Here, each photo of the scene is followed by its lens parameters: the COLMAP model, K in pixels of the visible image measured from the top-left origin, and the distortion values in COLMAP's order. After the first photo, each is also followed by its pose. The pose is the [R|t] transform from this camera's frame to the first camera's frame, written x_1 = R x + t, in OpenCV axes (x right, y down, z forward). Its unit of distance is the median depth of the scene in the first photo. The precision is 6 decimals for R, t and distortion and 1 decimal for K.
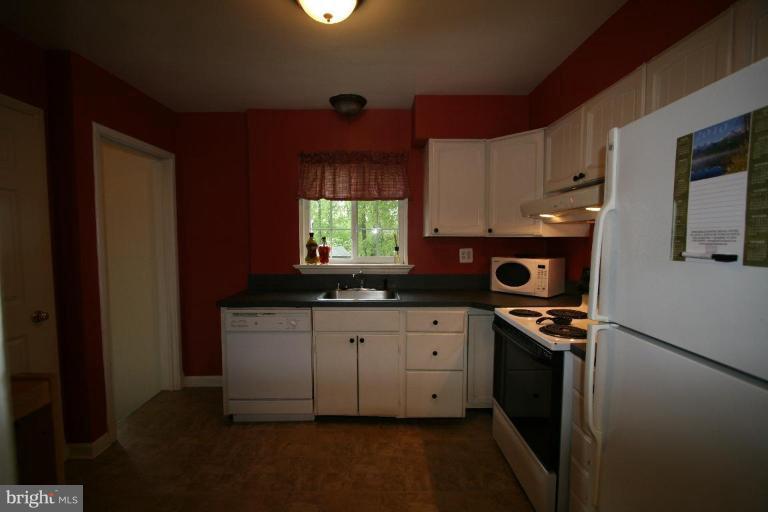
lens RADIAL K [[348.8, 0, 384.0], [0, 348.8, 256.0], [0, 0, 1]] dist [-0.007033, -0.000308]
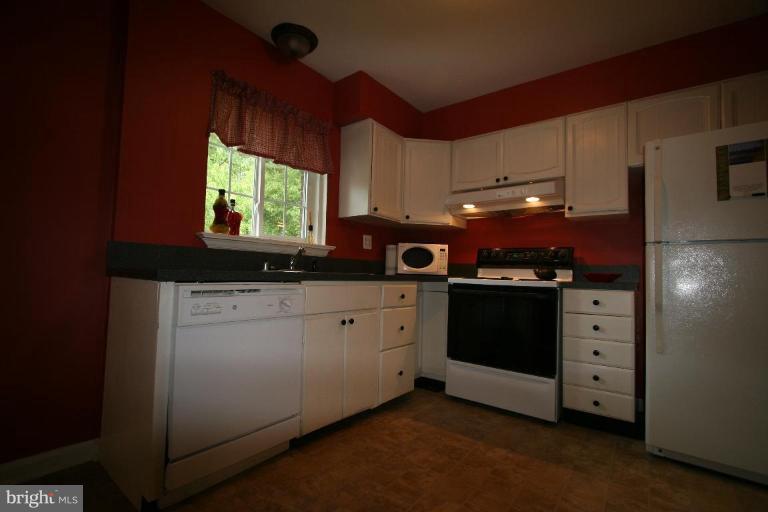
lens RADIAL K [[348.8, 0, 384.0], [0, 348.8, 256.0], [0, 0, 1]] dist [-0.007033, -0.000308]
pose [[0.618410, 0.055863, 0.783868, -0.669973], [0.015810, 0.996384, -0.083481, 0.157342], [-0.785696, 0.064018, 0.615291, 0.418596]]
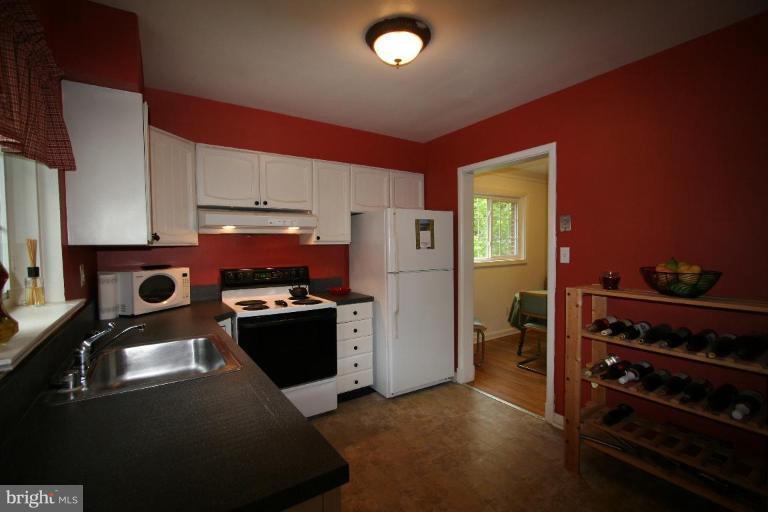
lens RADIAL K [[348.8, 0, 384.0], [0, 348.8, 256.0], [0, 0, 1]] dist [-0.007033, -0.000308]
pose [[-0.540319, -0.021785, 0.841179, -0.737083], [0.054612, 0.996649, 0.060890, -0.055780], [-0.839687, 0.078838, -0.537318, 1.091819]]
